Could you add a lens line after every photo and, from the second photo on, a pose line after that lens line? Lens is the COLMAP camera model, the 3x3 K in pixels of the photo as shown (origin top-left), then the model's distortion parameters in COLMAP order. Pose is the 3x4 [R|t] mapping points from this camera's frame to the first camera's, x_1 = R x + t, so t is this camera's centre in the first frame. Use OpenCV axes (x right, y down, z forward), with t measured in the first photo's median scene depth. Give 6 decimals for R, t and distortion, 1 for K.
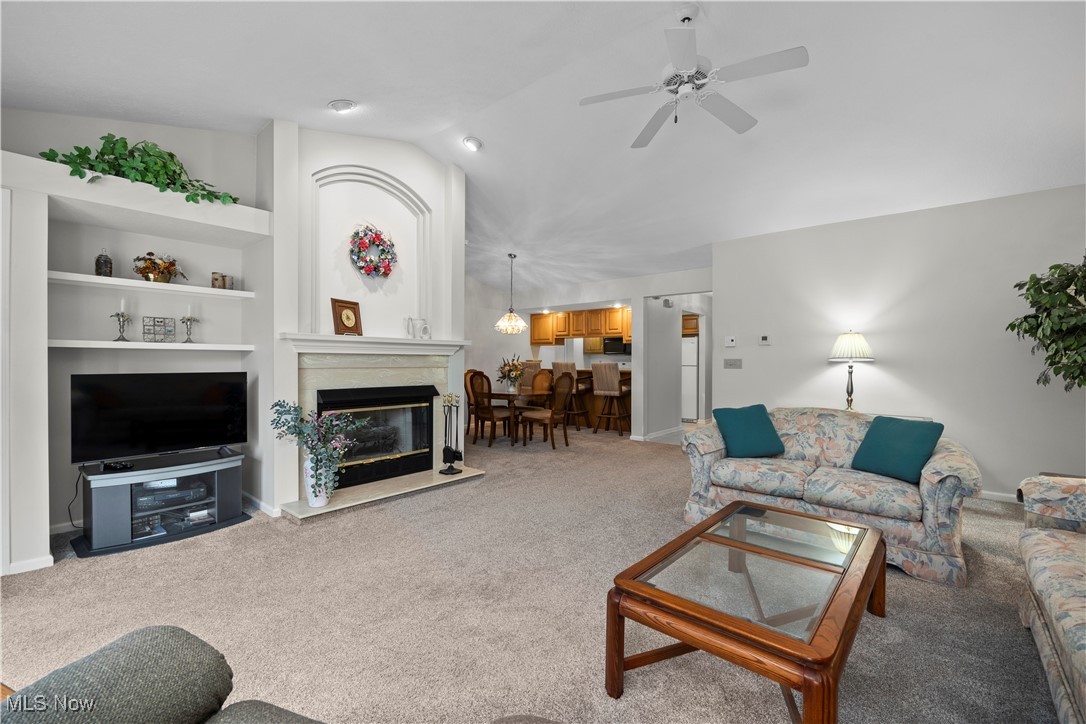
lens RADIAL K [[464.6, 0, 546.2], [0, 464.6, 361.4], [0, 0, 1]] dist [-0.012671, -0.000434]
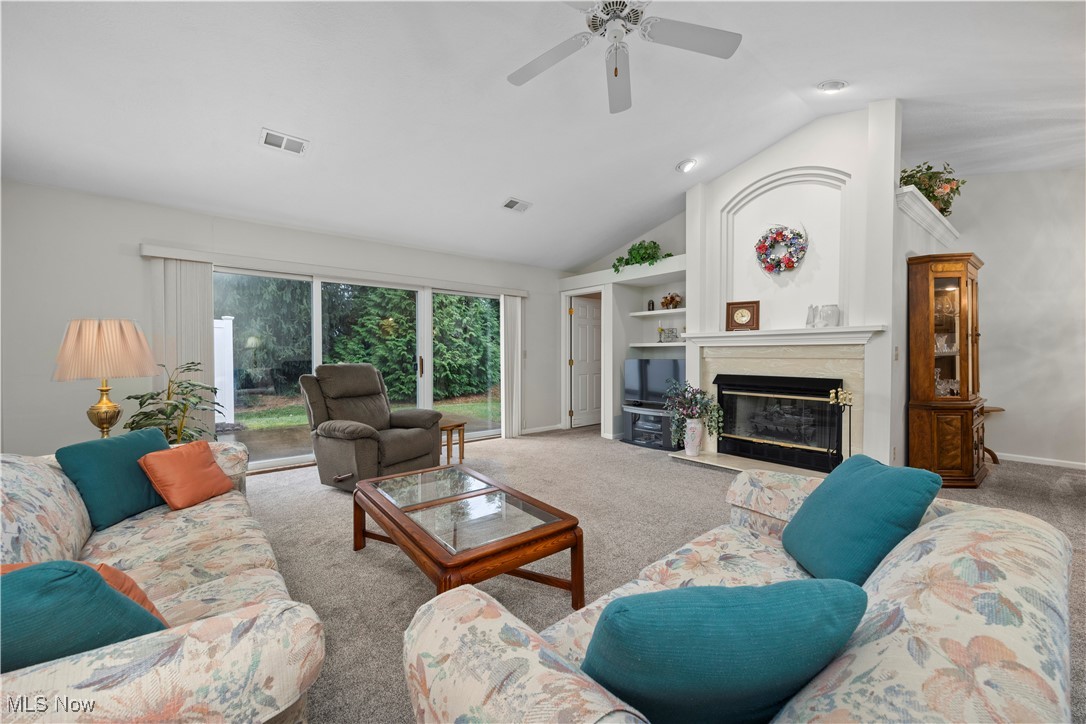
lens RADIAL K [[424.1, 0, 549.0], [0, 424.1, 359.6], [0, 0, 1]] dist [0.002763, -0.000102]
pose [[-0.178965, 0.012520, -0.983776, 0.727197], [0.004622, 0.999919, 0.011884, 0.002943], [0.983845, -0.002420, -0.179008, 0.688025]]
